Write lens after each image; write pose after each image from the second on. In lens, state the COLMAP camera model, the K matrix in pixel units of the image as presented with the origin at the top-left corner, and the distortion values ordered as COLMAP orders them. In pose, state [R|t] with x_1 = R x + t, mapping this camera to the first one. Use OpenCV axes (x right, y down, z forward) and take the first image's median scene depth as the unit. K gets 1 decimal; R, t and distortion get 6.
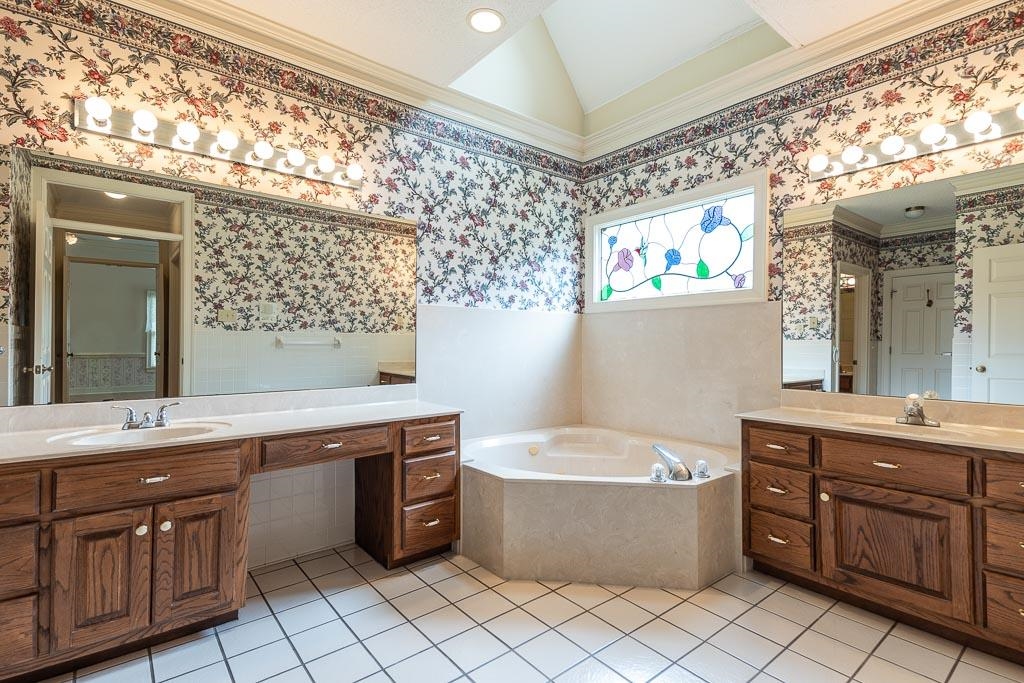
lens RADIAL K [[492.5, 0, 504.8], [0, 492.5, 340.6], [0, 0, 1]] dist [0.050501, -0.019244]
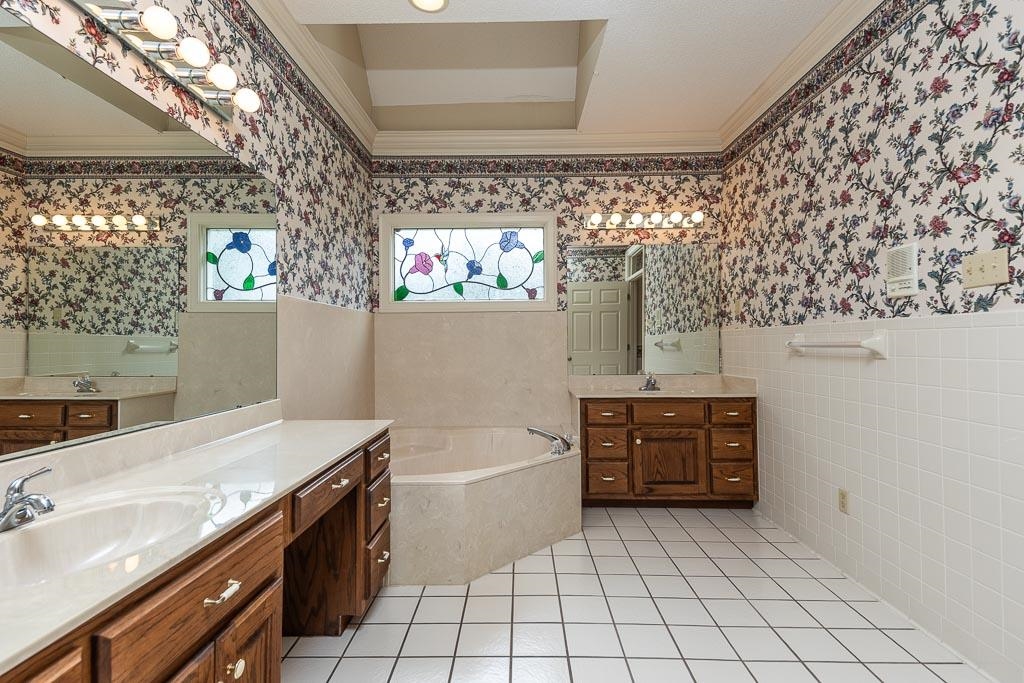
lens RADIAL K [[492.5, 0, 513.6], [0, 492.5, 341.1], [0, 0, 1]] dist [0.050501, -0.019244]
pose [[0.631446, -0.005699, 0.775399, -0.525789], [0.005818, 0.999980, 0.002612, -0.001433], [-0.775398, 0.002862, 0.631467, 0.228947]]
